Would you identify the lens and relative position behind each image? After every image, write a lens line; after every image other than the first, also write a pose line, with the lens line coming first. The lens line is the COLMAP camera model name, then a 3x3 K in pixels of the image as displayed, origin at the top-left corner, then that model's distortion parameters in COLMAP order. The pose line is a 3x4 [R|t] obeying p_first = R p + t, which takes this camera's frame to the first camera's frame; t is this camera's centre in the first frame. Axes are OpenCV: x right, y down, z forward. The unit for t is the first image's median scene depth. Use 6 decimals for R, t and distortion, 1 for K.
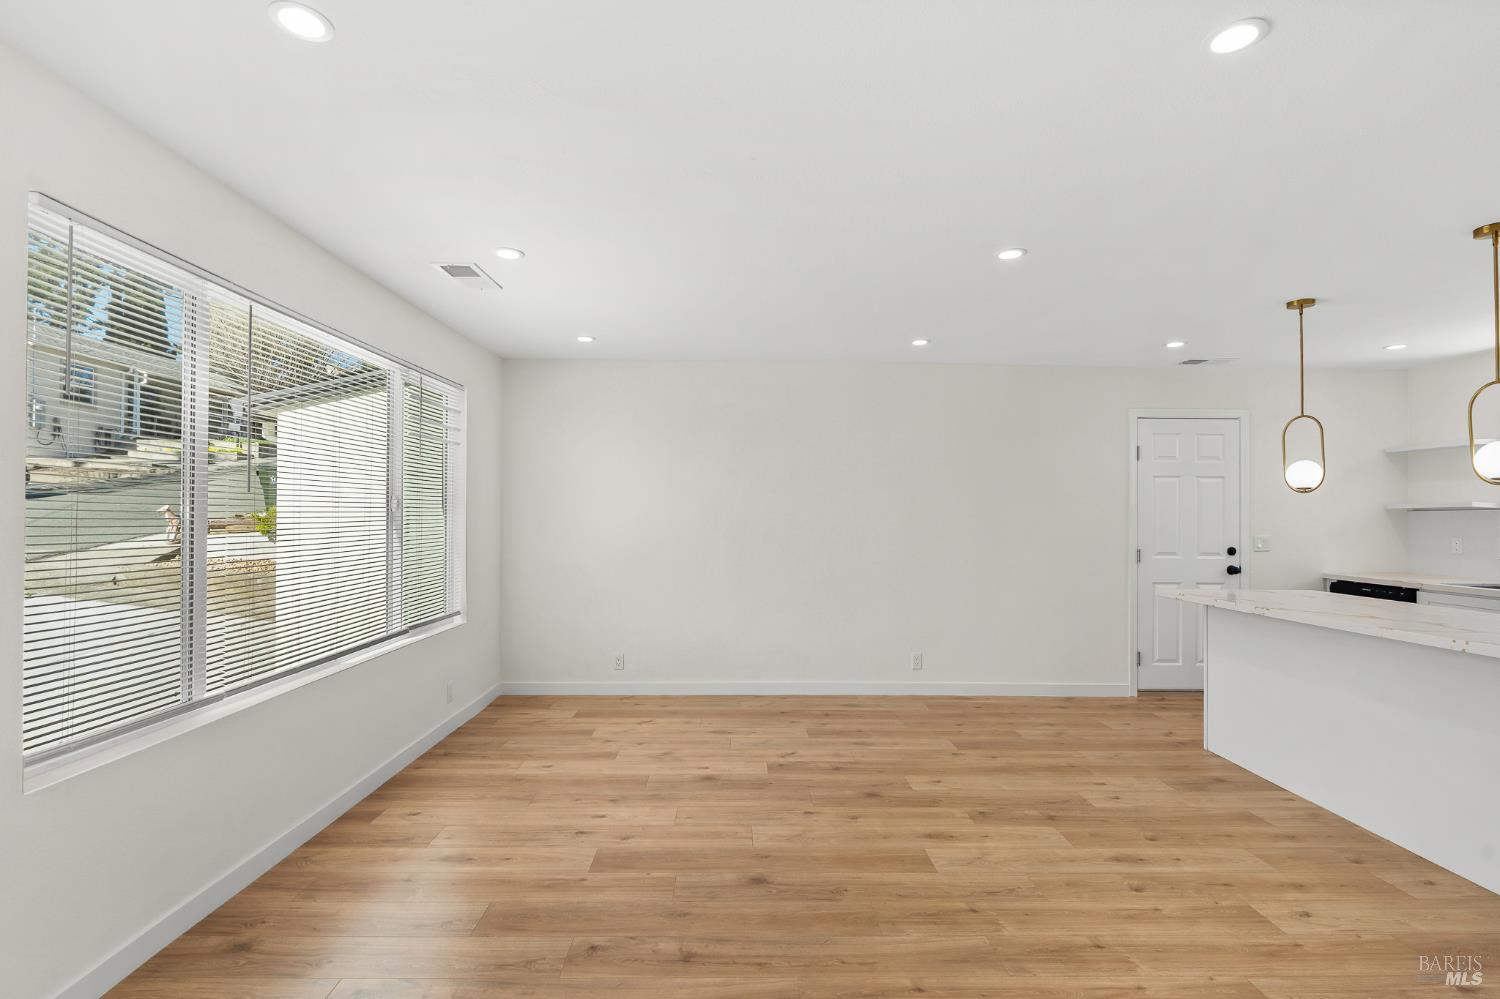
lens RADIAL K [[683.3, 0, 739.6], [0, 683.3, 515.4], [0, 0, 1]] dist [-0.007637, 0.003832]
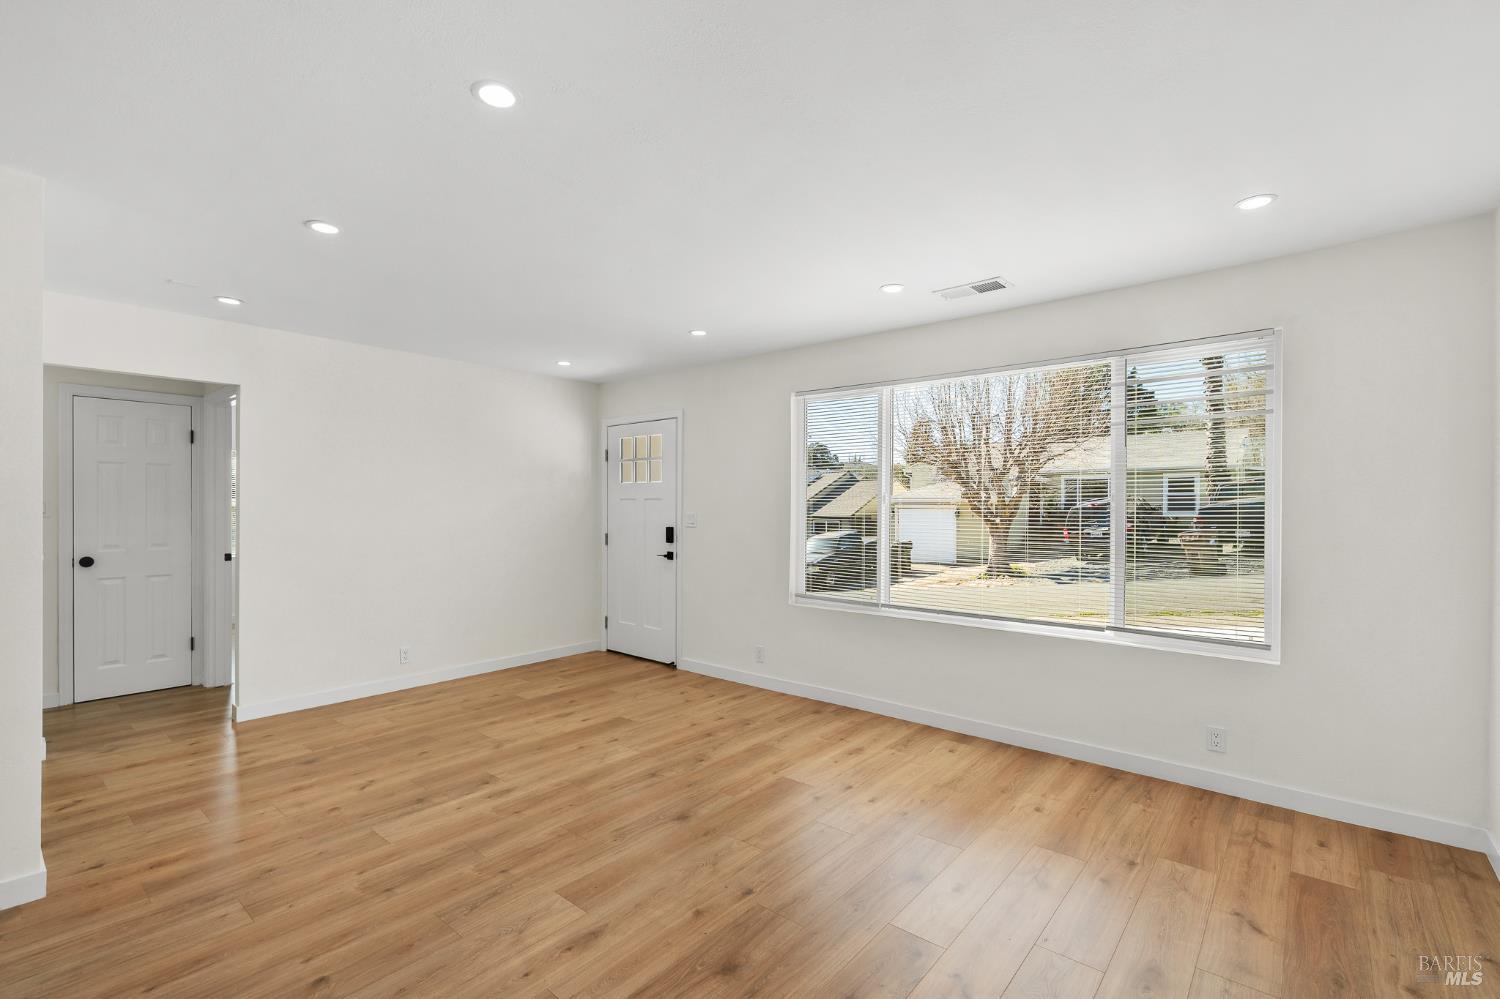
lens RADIAL K [[683.3, 0, 740.4], [0, 683.3, 495.0], [0, 0, 1]] dist [-0.007637, 0.003832]
pose [[-0.657154, -0.015074, -0.753606, 0.694091], [-0.003824, 0.999854, -0.016666, 0.000758], [0.753747, -0.008070, -0.657115, 1.507491]]
